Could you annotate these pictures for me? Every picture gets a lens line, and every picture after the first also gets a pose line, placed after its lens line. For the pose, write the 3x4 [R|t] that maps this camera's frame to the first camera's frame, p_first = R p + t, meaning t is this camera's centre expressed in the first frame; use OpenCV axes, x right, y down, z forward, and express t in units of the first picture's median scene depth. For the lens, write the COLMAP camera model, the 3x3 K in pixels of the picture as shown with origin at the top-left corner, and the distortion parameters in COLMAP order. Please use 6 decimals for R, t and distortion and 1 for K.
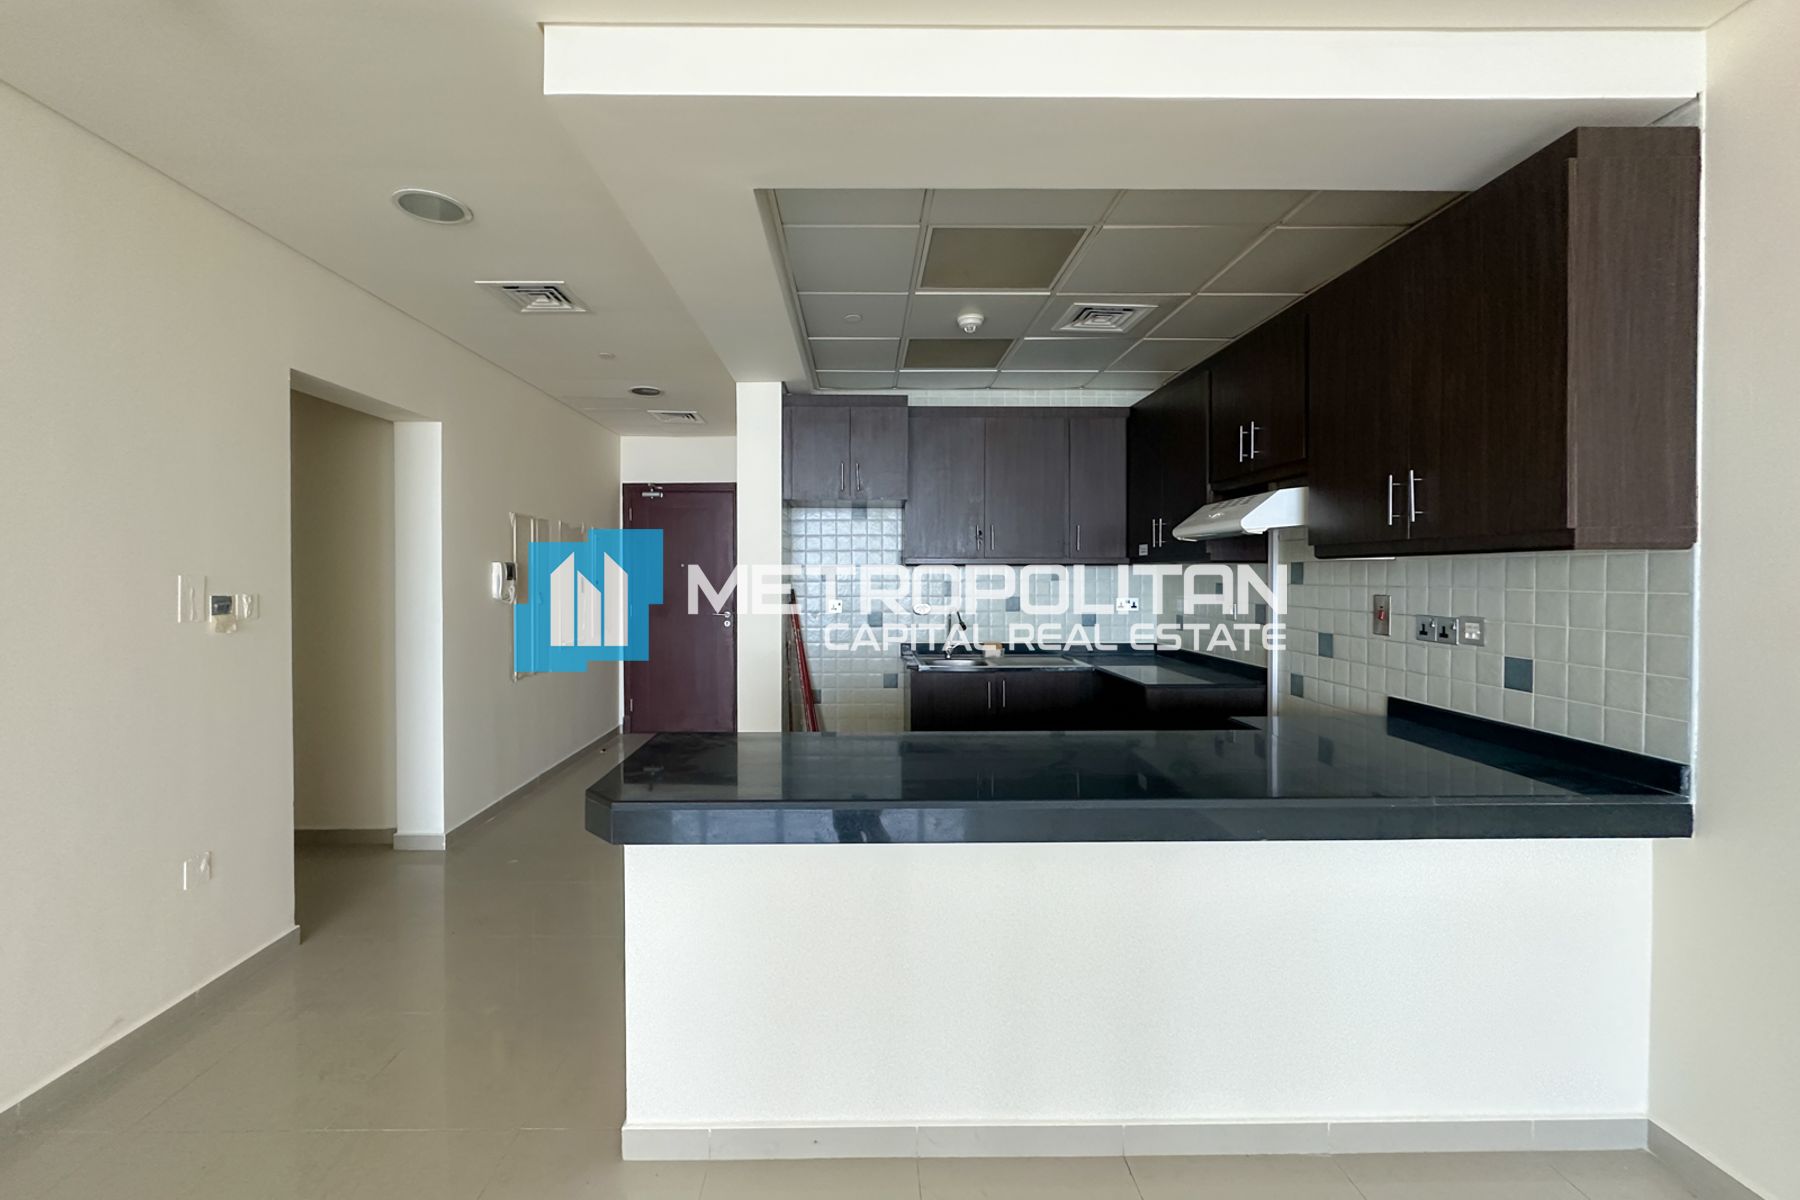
lens RADIAL K [[760.8, 0, 893.2], [0, 760.8, 583.2], [0, 0, 1]] dist [-0.000036, -0.000014]
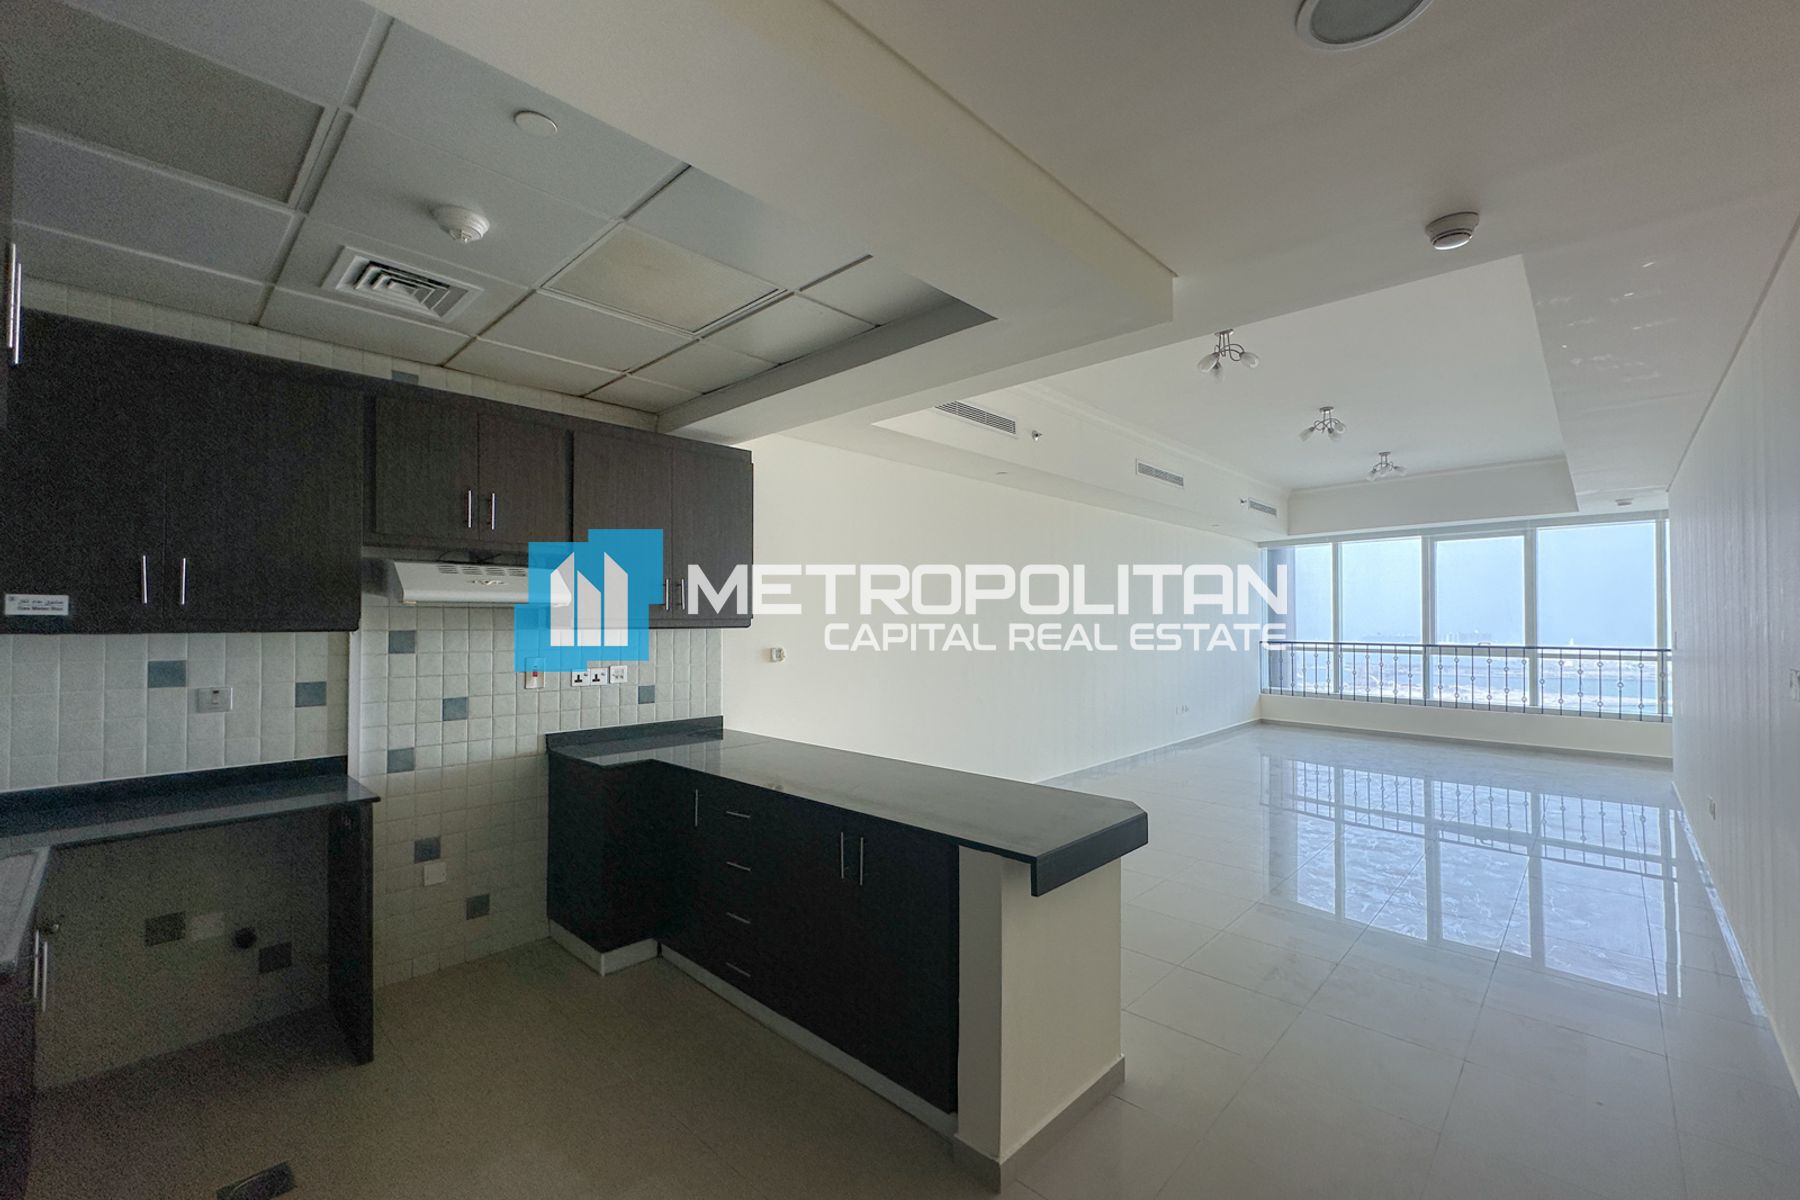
lens RADIAL K [[744.0, 0, 929.3], [0, 744.0, 606.6], [0, 0, 1]] dist [0.001677, 0.000330]
pose [[-0.727375, 0.014731, 0.686082, -0.657080], [0.006822, 0.999875, -0.014236, -0.043814], [-0.686206, -0.005675, -0.727385, 1.378113]]
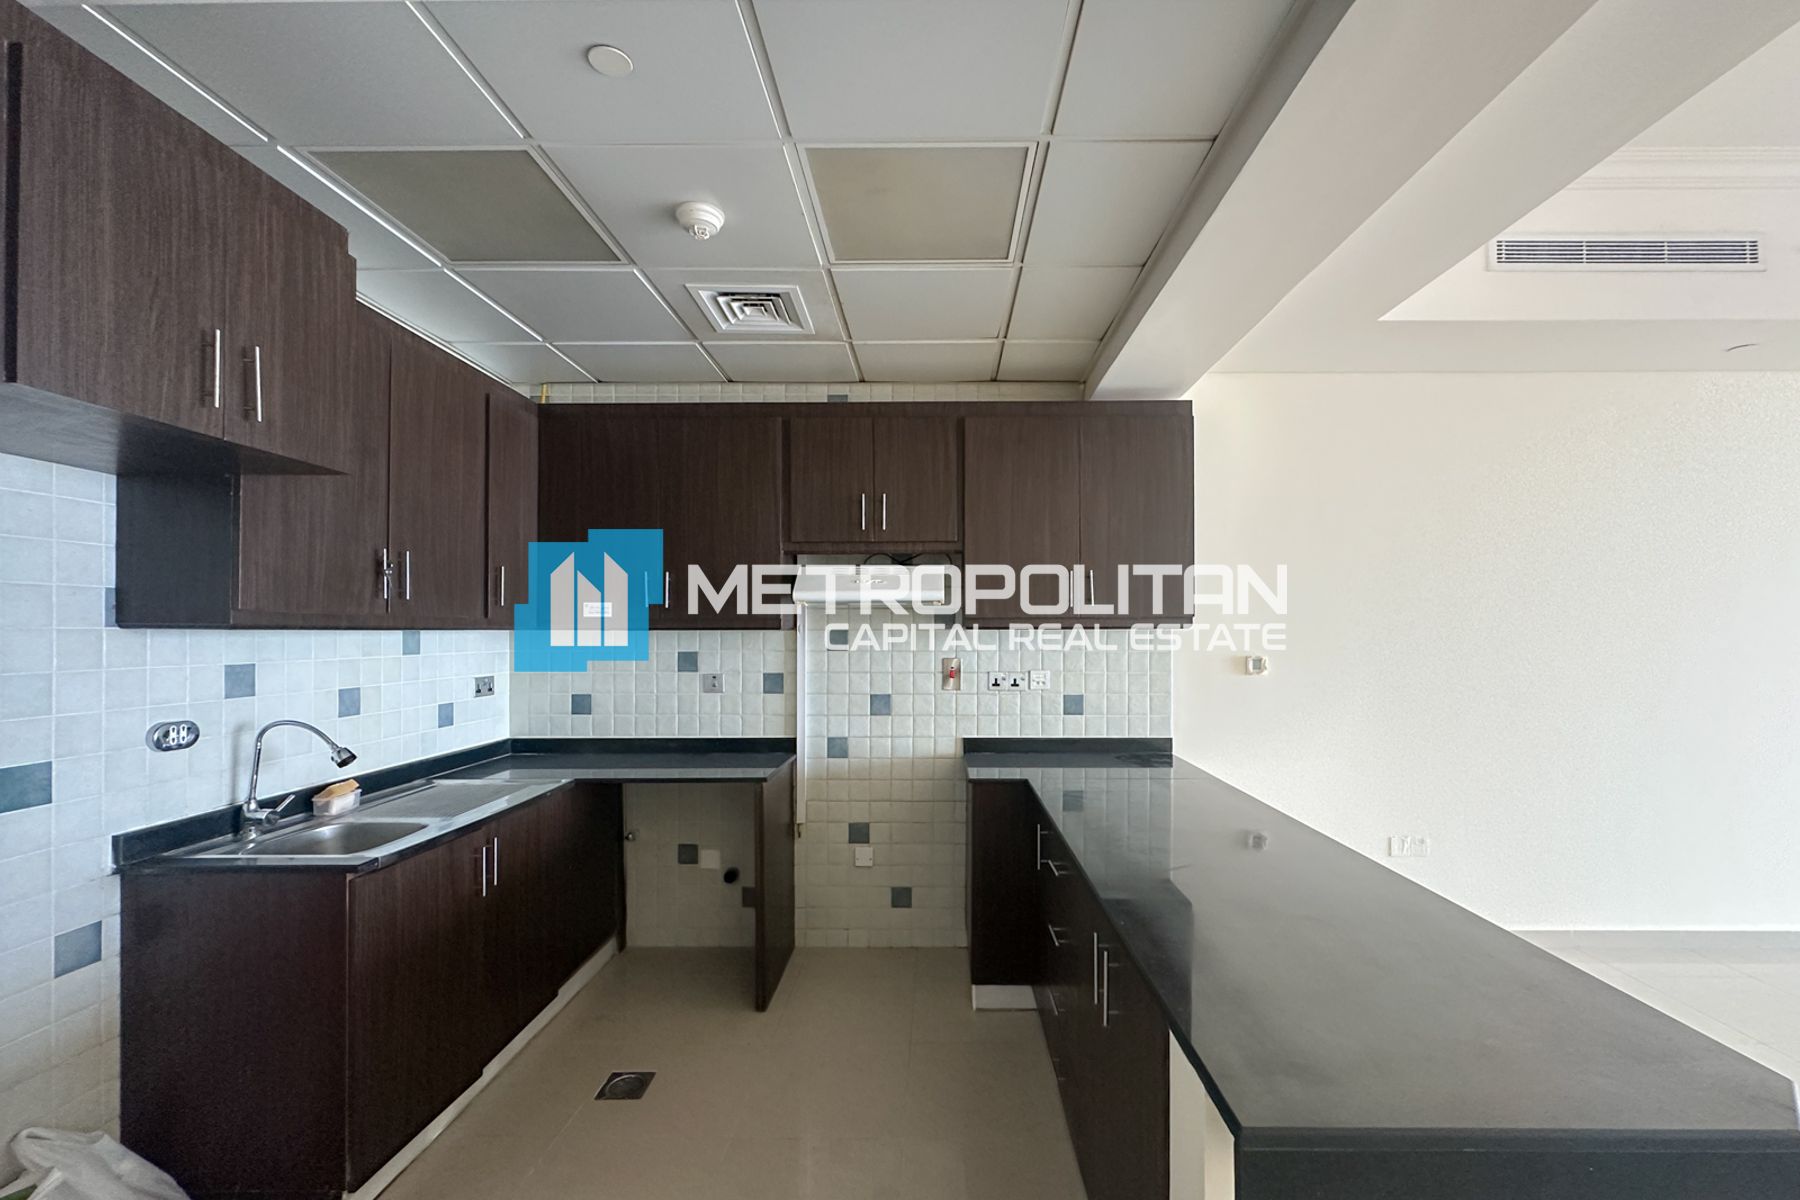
lens RADIAL K [[767.3, 0, 884.6], [0, 767.3, 625.8], [0, 0, 1]] dist [-0.000482, -0.000085]
pose [[0.021762, 0.002474, 0.999760, -0.584986], [0.009617, 0.999950, -0.002684, -0.032842], [-0.999717, 0.009673, 0.021737, 1.026252]]
